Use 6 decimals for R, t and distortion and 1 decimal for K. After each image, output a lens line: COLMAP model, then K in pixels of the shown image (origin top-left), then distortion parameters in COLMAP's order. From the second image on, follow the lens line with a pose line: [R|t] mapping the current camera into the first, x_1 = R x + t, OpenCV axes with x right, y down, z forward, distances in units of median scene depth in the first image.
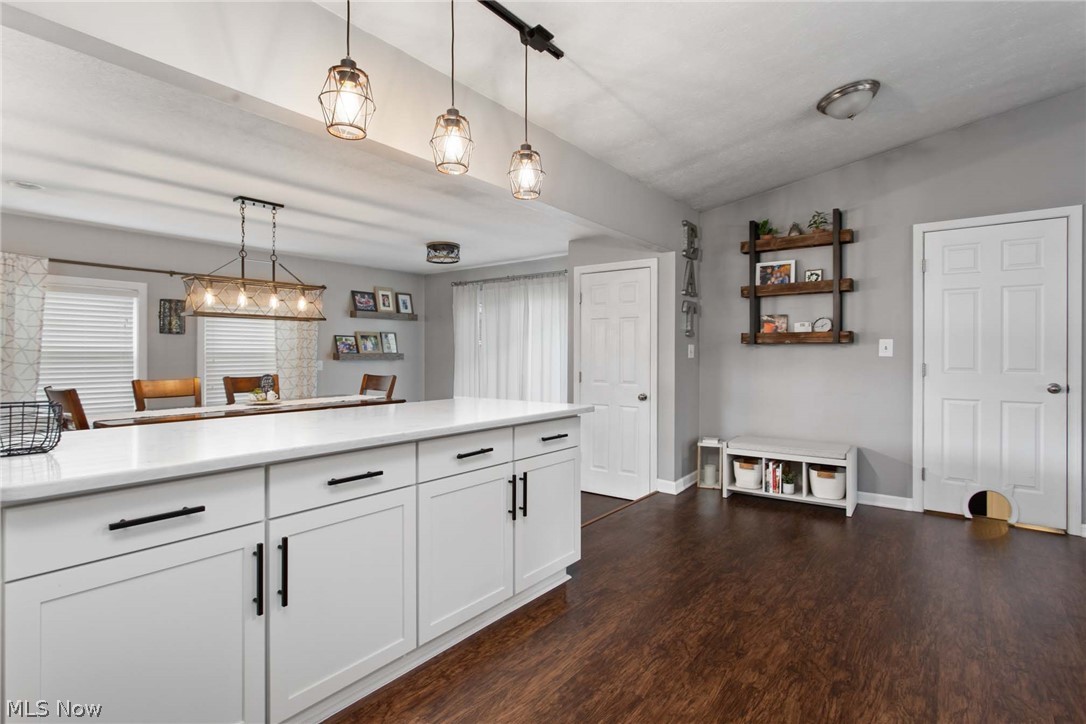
lens RADIAL K [[541.9, 0, 533.9], [0, 541.9, 352.8], [0, 0, 1]] dist [-0.008101, 0.004363]
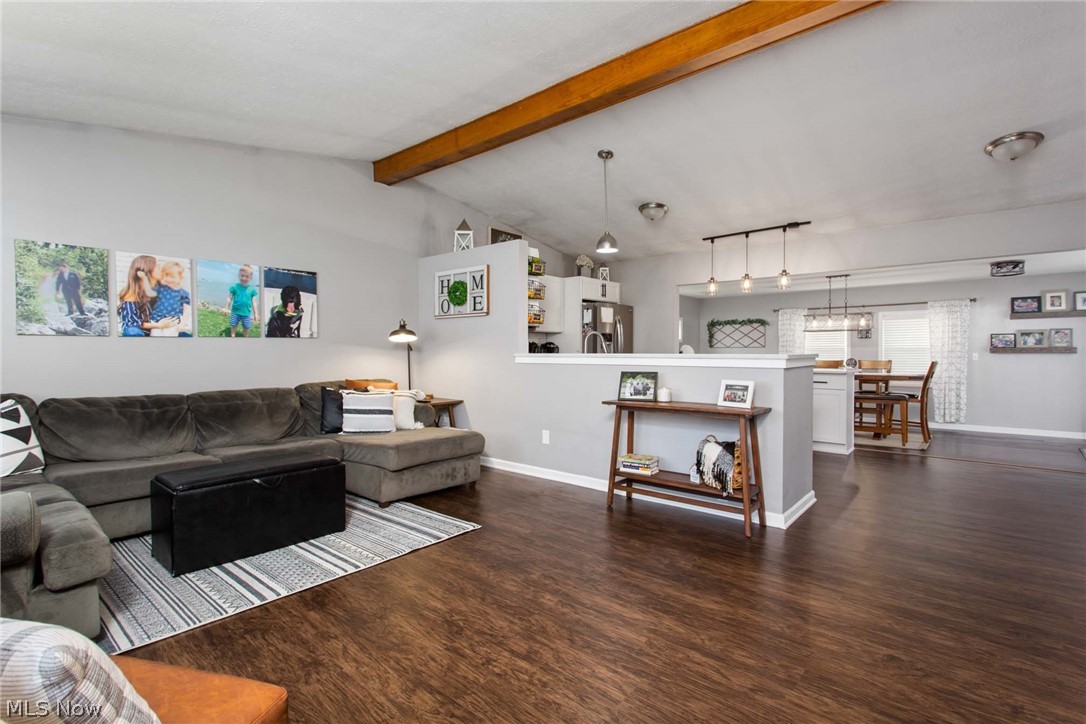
lens RADIAL K [[516.9, 0, 550.5], [0, 516.9, 354.6], [0, 0, 1]] dist [-0.004114, 0.004789]
pose [[-0.036217, 0.001946, -0.999342, 1.265227], [0.003422, 0.999992, 0.001823, 0.016081], [0.999338, -0.003353, -0.036223, -0.038903]]
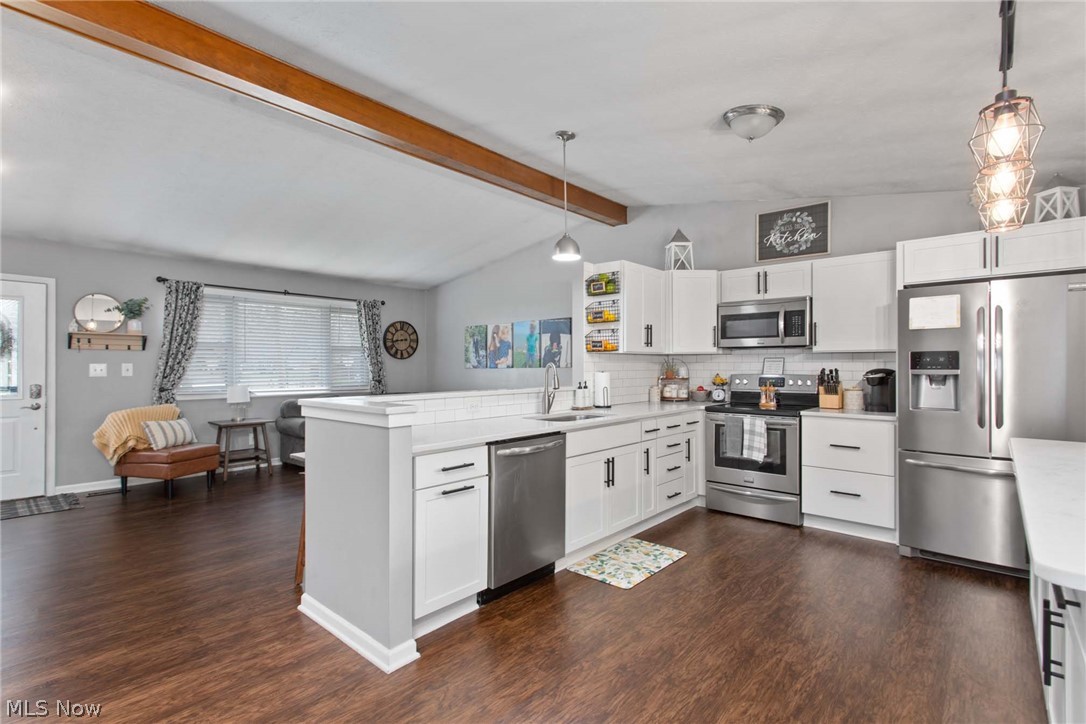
lens RADIAL K [[516.9, 0, 530.1], [0, 516.9, 362.2], [0, 0, 1]] dist [-0.004114, 0.004789]
pose [[-0.996817, -0.002288, 0.079696, 0.251597], [-0.002762, 0.999979, -0.005835, -0.022119], [-0.079681, -0.006036, -0.996802, 0.814533]]
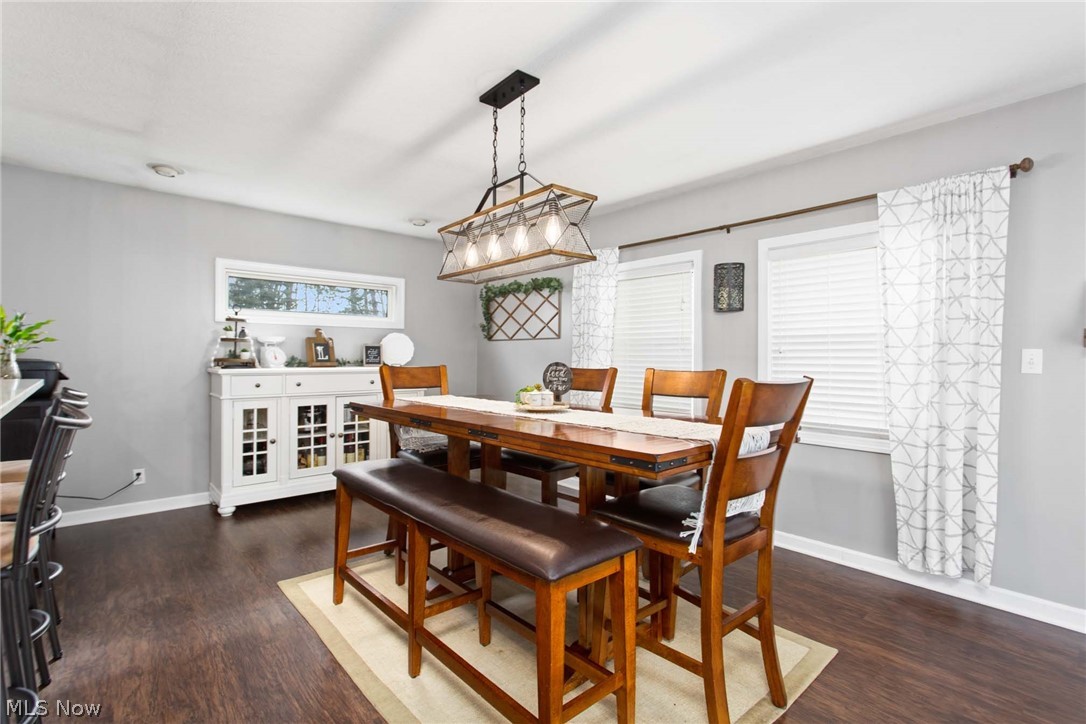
lens RADIAL K [[516.9, 0, 549.7], [0, 516.9, 351.0], [0, 0, 1]] dist [-0.004114, 0.004789]
pose [[-0.177176, -0.011476, -0.984112, 0.062581], [-0.005239, 0.999929, -0.010718, 0.029090], [0.984165, 0.003257, -0.177224, 0.949325]]
